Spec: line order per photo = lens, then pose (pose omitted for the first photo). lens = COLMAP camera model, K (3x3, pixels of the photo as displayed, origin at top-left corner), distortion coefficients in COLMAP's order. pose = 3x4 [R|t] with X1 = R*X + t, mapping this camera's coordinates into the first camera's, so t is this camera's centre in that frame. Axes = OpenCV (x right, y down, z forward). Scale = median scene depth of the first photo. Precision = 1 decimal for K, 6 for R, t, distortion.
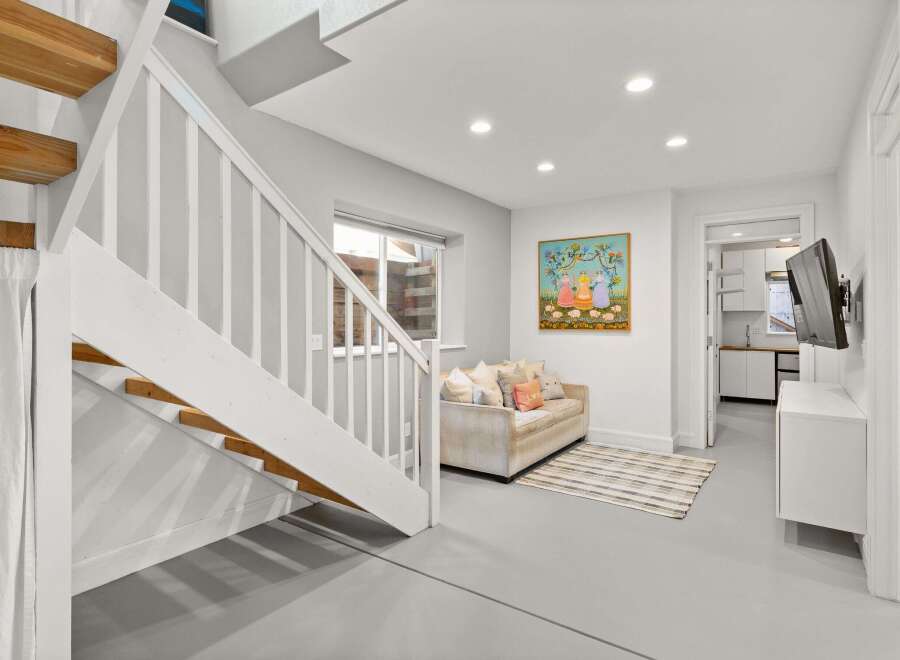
lens RADIAL K [[475.8, 0, 451.8], [0, 475.8, 325.0], [0, 0, 1]] dist [-0.000132, -0.000191]
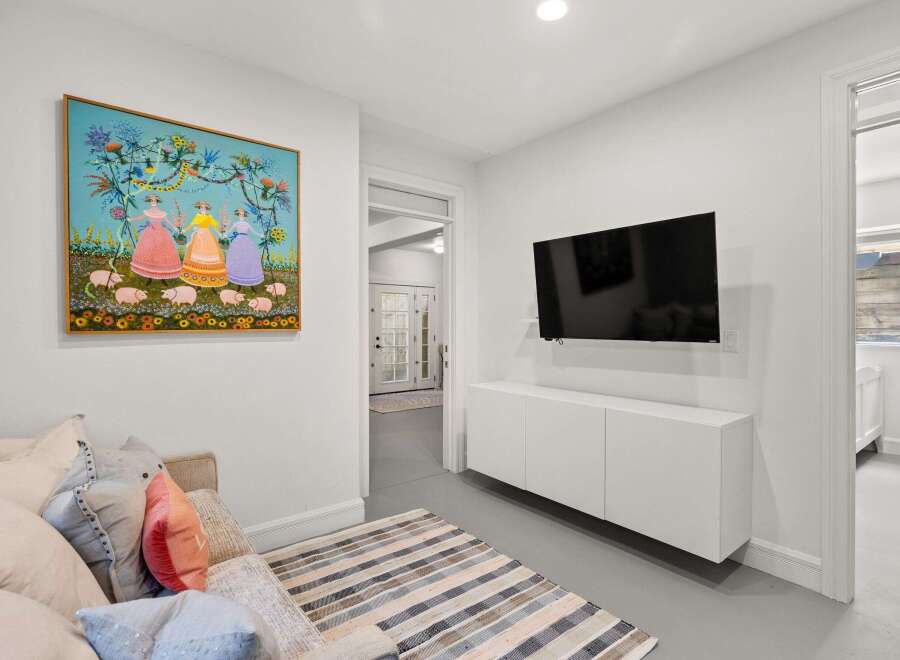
lens RADIAL K [[456.3, 0, 448.3], [0, 456.3, 325.0], [0, 0, 1]] dist [0.001491, -0.000004]
pose [[0.274205, -0.007059, 0.961645, -0.081633], [0.008493, 0.999952, 0.004918, 0.003992], [-0.961634, 0.006819, 0.274252, 0.656768]]
